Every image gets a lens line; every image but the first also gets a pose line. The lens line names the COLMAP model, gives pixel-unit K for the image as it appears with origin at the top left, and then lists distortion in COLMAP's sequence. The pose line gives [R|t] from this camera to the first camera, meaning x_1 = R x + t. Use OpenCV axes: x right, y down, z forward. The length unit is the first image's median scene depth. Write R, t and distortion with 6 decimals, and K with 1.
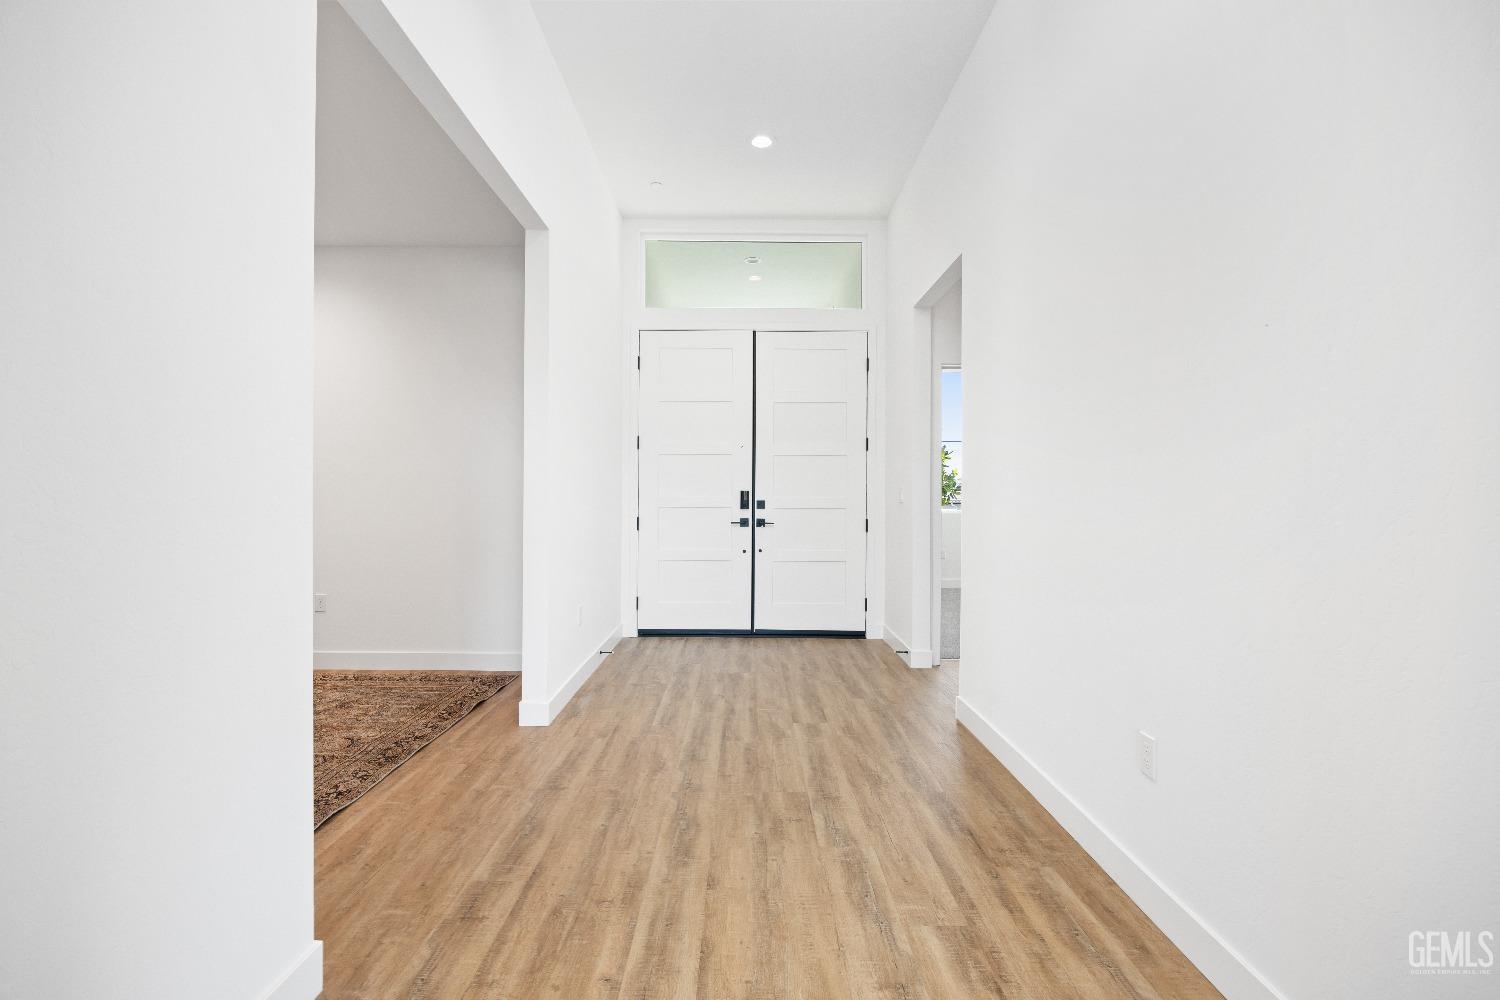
lens RADIAL K [[707.6, 0, 750.0], [0, 707.6, 500.0], [0, 0, 1]] dist [-0.002546, -0.000081]
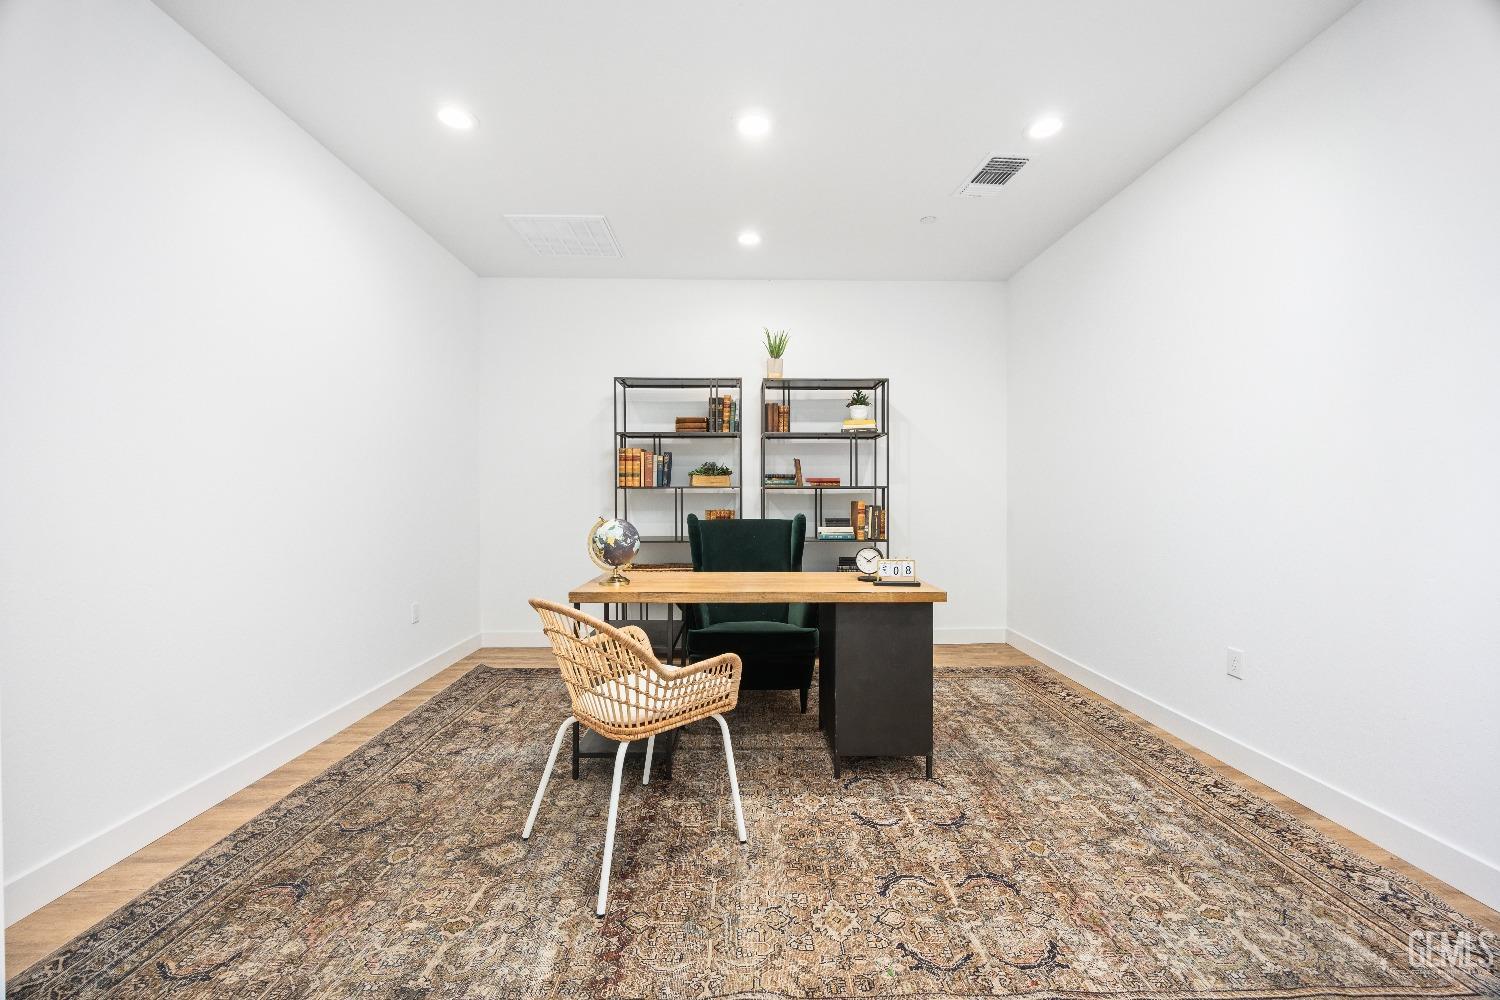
lens RADIAL K [[574.4, 0, 750.0], [0, 574.4, 500.0], [0, 0, 1]] dist [0.000775, 0.000216]
pose [[0.007533, -0.002352, -0.999969, -0.116043], [-0.004968, 0.999985, -0.002389, -0.000185], [0.999959, 0.004986, 0.007521, 0.684875]]
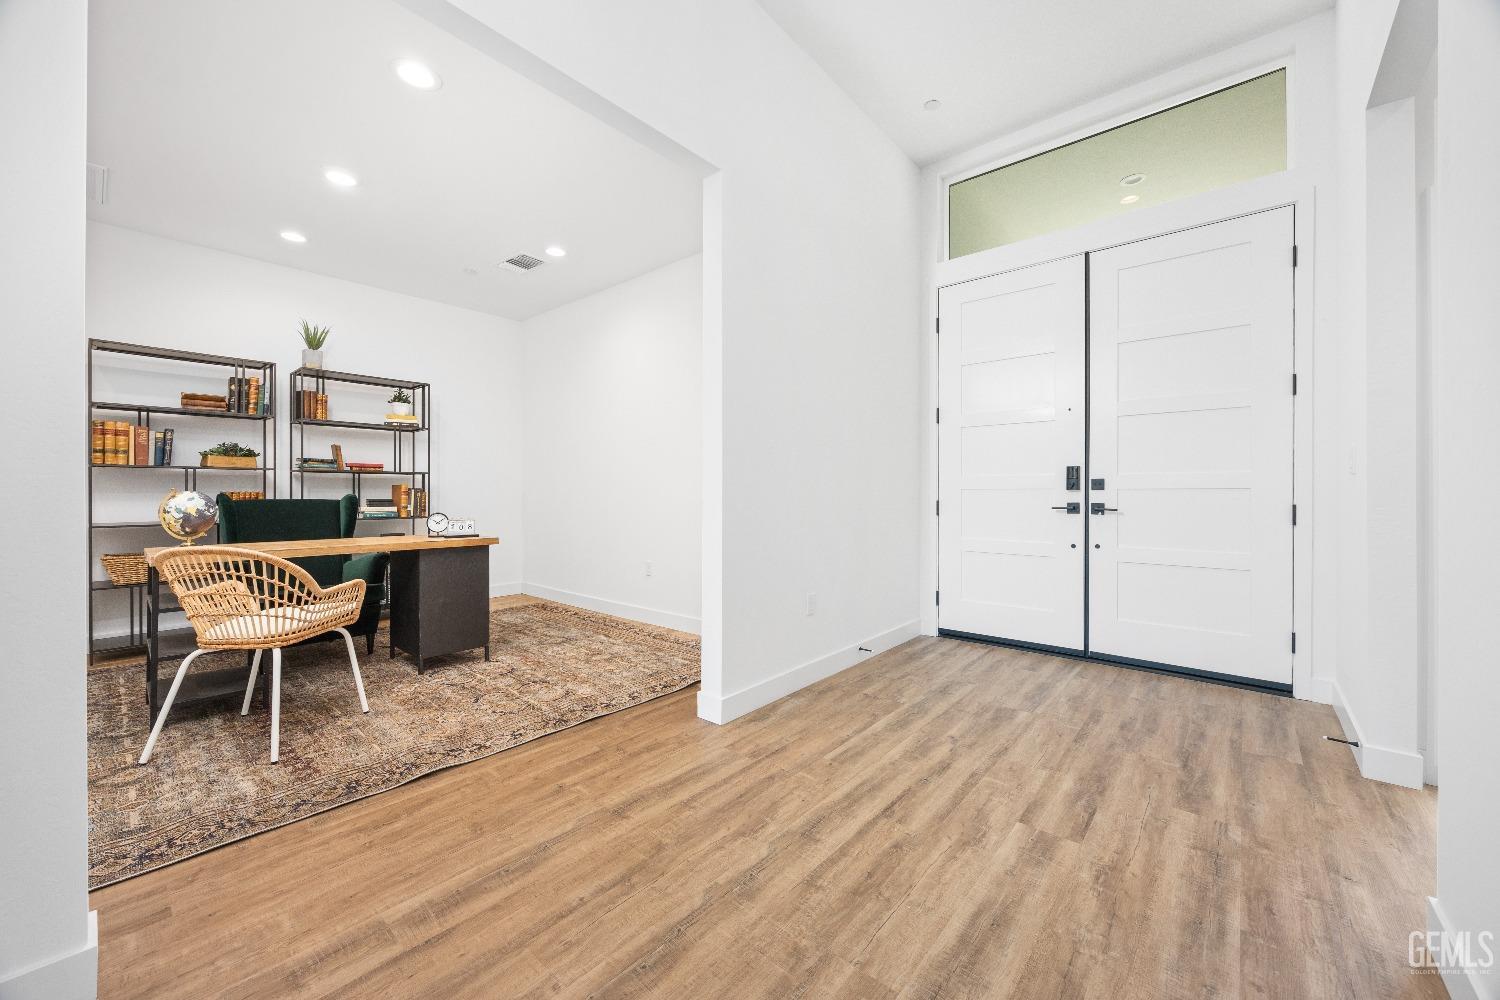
lens RADIAL K [[574.6, 0, 750.0], [0, 574.6, 500.0], [0, 0, 1]] dist [-0.002327, -0.000173]
pose [[0.744451, -0.000576, -0.667677, 0.220629], [0.002155, 0.999996, 0.001540, 0.032350], [0.667674, -0.002585, 0.744449, 0.468665]]
